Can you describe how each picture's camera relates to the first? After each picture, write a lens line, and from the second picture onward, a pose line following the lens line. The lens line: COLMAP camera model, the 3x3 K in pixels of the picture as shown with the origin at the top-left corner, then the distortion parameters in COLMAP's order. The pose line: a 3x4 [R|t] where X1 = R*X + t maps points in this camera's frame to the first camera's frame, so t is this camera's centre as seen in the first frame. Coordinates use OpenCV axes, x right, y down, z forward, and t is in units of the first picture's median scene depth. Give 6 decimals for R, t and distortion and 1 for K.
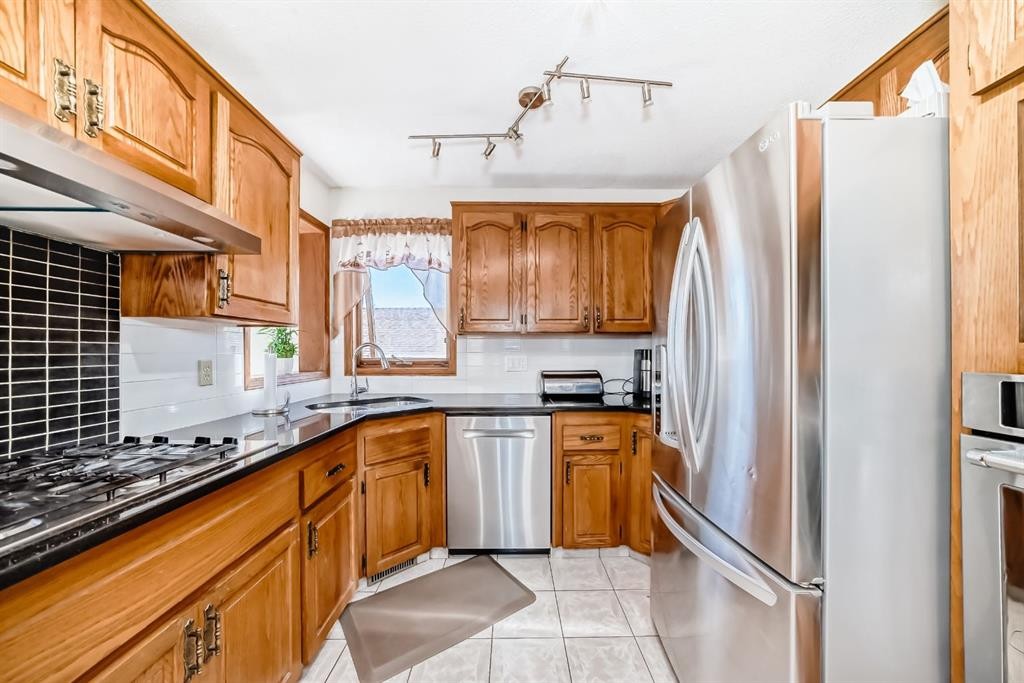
lens RADIAL K [[359.9, 0, 513.4], [0, 359.9, 347.0], [0, 0, 1]] dist [-0.031067, 0.008779]
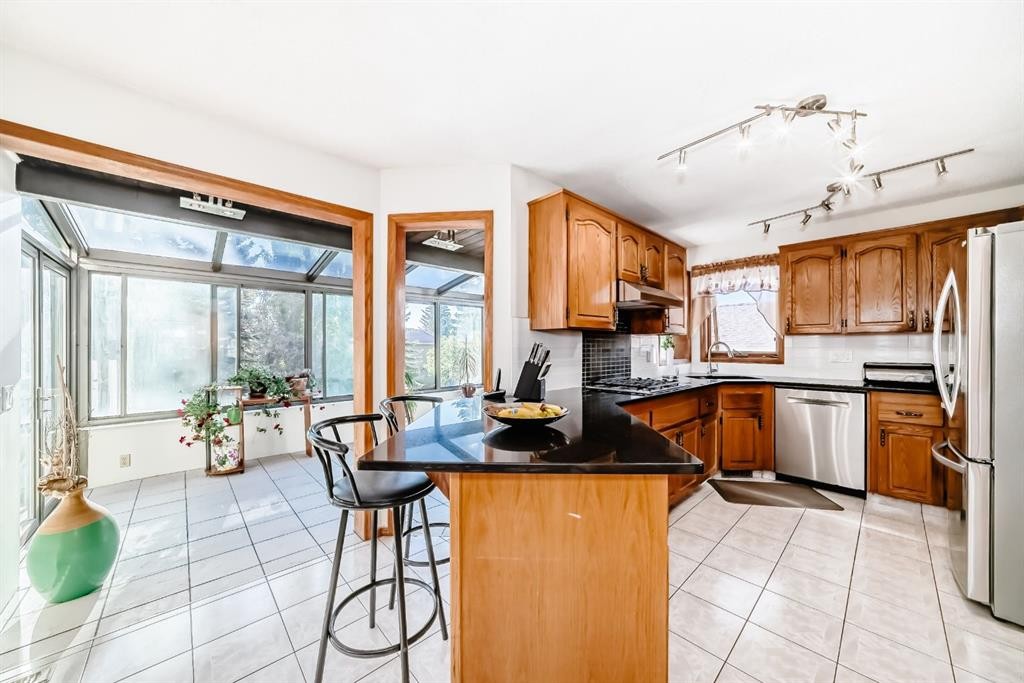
lens RADIAL K [[359.9, 0, 513.4], [0, 359.9, 347.0], [0, 0, 1]] dist [-0.031067, 0.008779]
pose [[0.676778, 0.002120, -0.736184, 0.165781], [0.008771, 0.999902, 0.010943, -0.013615], [0.736134, -0.013863, 0.676693, -0.819635]]
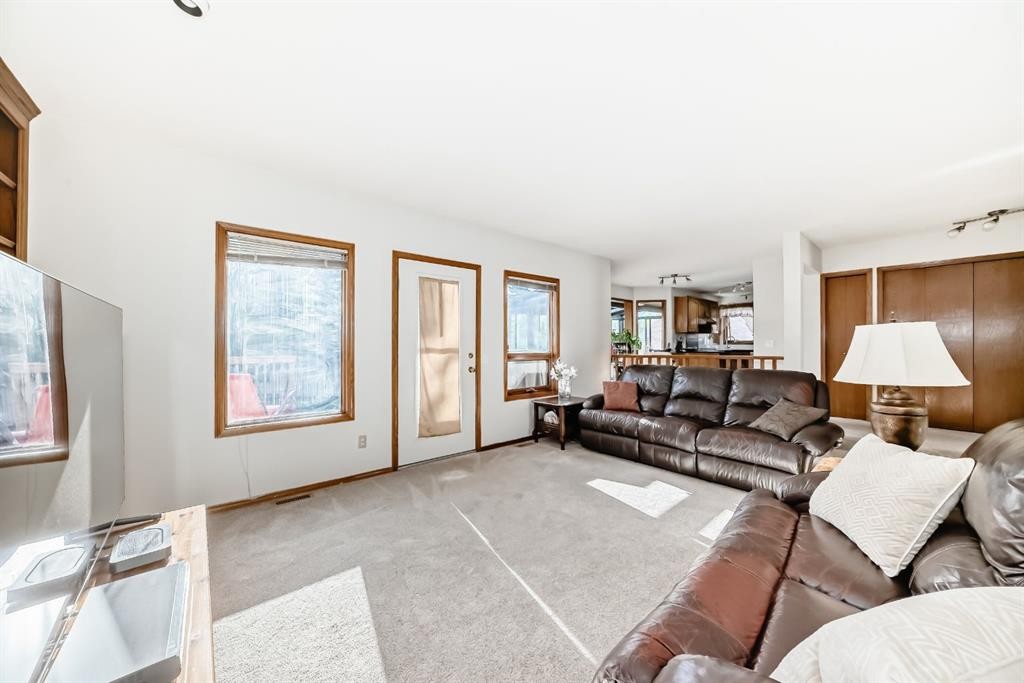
lens RADIAL K [[359.9, 0, 513.4], [0, 359.9, 347.0], [0, 0, 1]] dist [-0.031067, 0.008779]
pose [[0.642384, 0.003543, -0.766375, 1.184629], [0.009464, 0.999876, 0.012555, 0.038601], [0.766324, -0.015318, 0.642271, -3.714575]]
